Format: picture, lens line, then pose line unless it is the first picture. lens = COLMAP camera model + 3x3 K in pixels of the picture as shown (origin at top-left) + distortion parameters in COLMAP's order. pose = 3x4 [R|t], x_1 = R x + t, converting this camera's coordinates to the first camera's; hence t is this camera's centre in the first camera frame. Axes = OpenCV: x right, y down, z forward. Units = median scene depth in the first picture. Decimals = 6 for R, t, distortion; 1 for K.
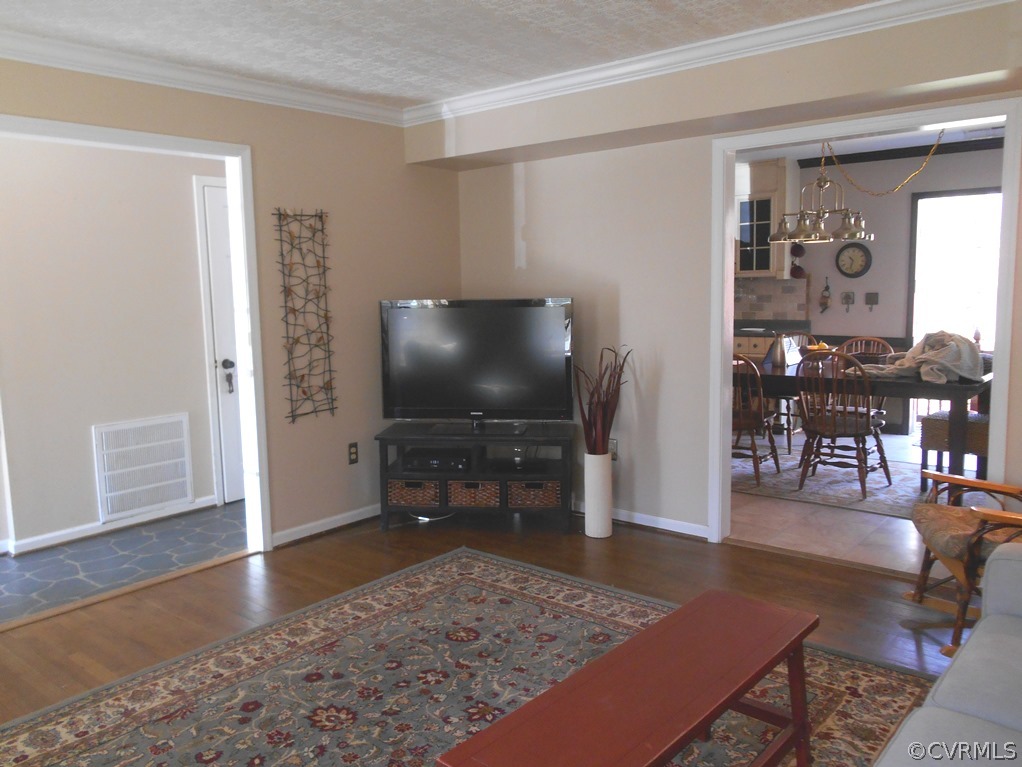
lens RADIAL K [[822.3, 0, 511.0], [0, 822.3, 383.5], [0, 0, 1]] dist [0.012727, -0.002388]
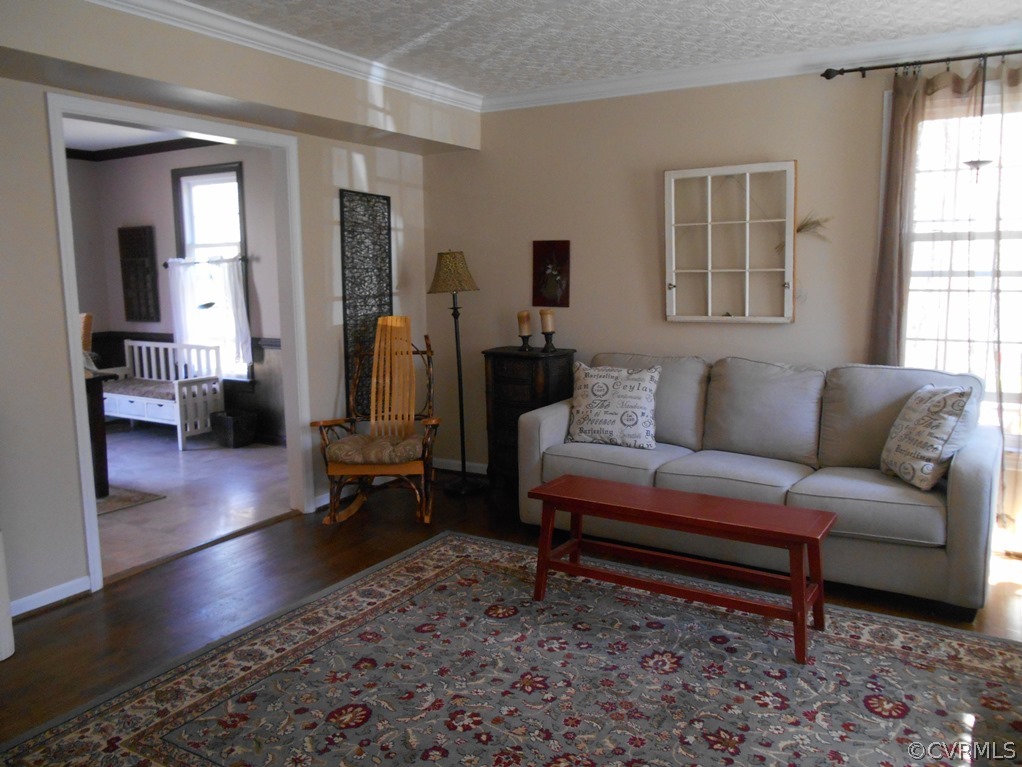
lens RADIAL K [[822.3, 0, 511.0], [0, 822.3, 383.5], [0, 0, 1]] dist [0.012727, -0.002388]
pose [[-0.173050, -0.112538, 0.978463, -0.779467], [0.136413, 0.981137, 0.136971, -0.083344], [-0.975420, 0.157178, -0.154434, 0.892143]]
